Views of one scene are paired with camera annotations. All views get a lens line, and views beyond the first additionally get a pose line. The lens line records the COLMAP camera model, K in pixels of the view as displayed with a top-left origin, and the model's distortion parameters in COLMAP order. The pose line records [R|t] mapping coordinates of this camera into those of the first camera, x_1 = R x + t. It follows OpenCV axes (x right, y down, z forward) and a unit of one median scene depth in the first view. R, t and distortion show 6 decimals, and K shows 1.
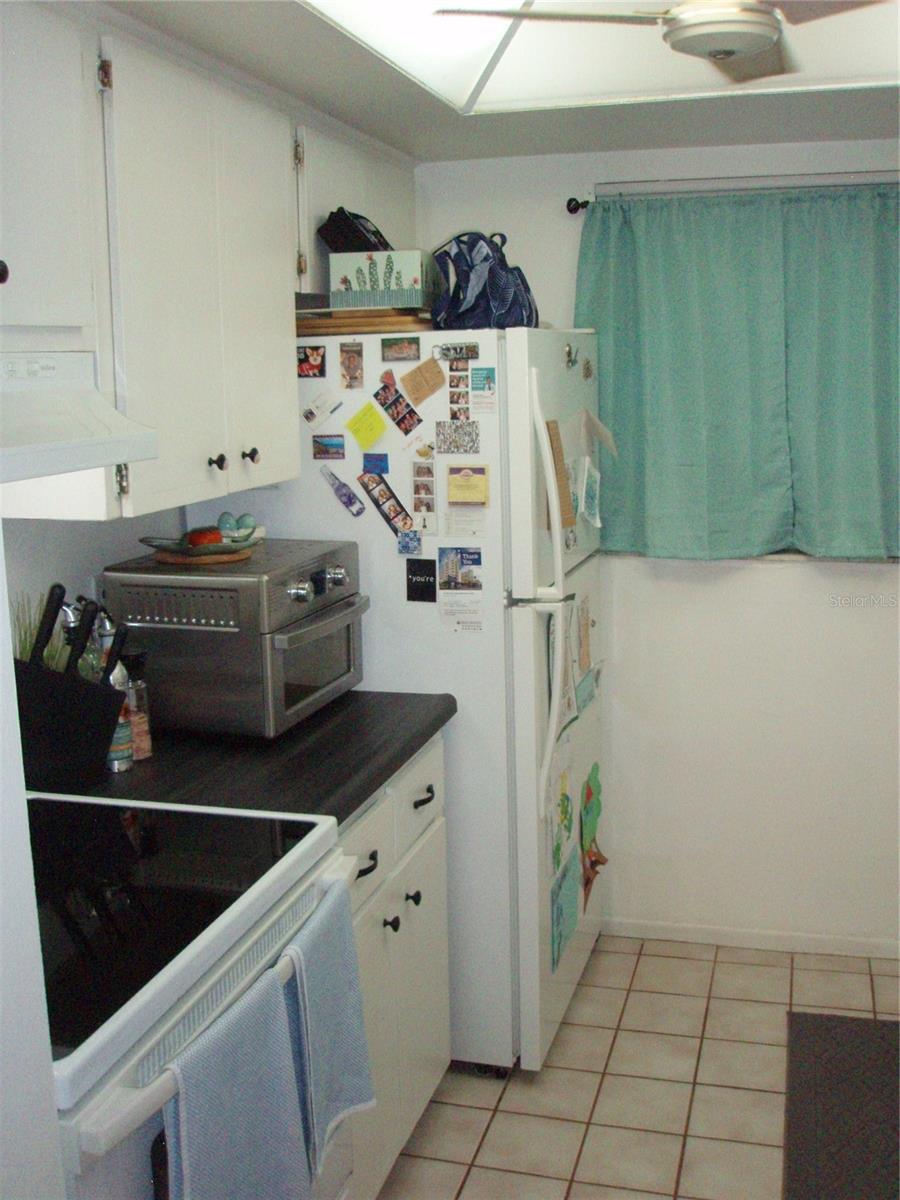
lens RADIAL K [[1278.3, 0, 457.5], [0, 1278.3, 598.6], [0, 0, 1]] dist [-0.103460, 0.000000]
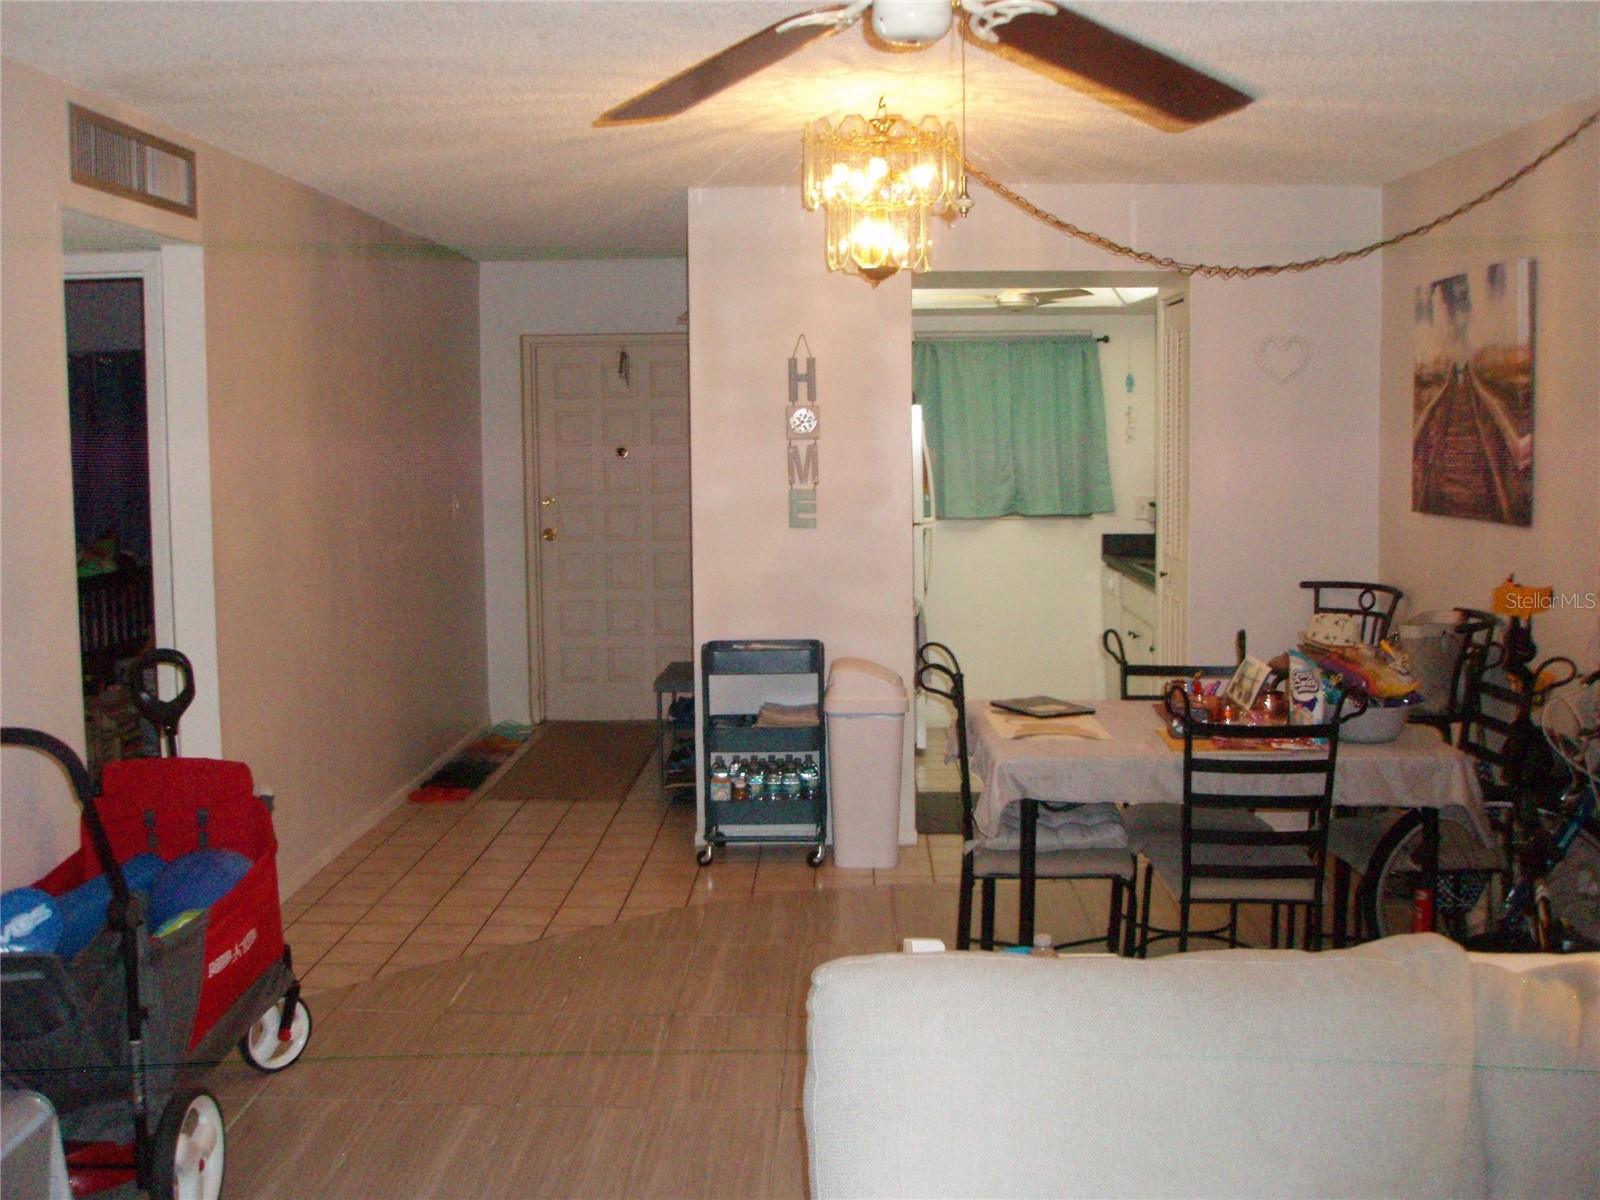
lens RADIAL K [[1704.4, 0, 798.9], [0, 1704.4, 598.6], [0, 0, 1]] dist [-0.103460, 0.000000]
pose [[0.973144, -0.010941, 0.229937, -0.711808], [0.030721, 0.996107, -0.082621, 0.317126], [-0.228138, 0.087466, 0.969692, -1.567649]]
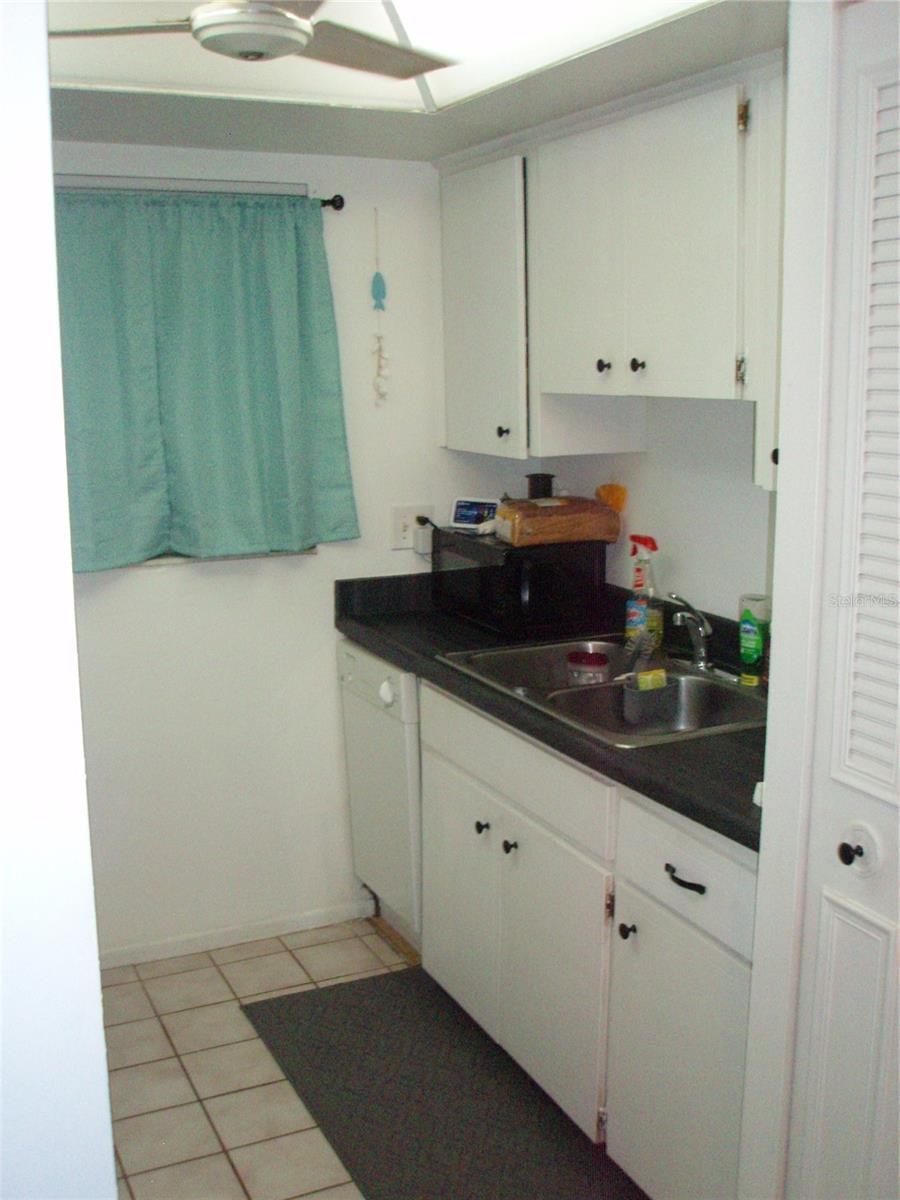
lens RADIAL K [[1278.3, 0, 456.3], [0, 1278.3, 599.7], [0, 0, 1]] dist [-0.103460, 0.000000]
pose [[0.747650, -0.106833, 0.655443, -0.235936], [0.109663, 0.993287, 0.036809, -0.014847], [-0.654976, 0.044357, 0.754347, 0.102274]]
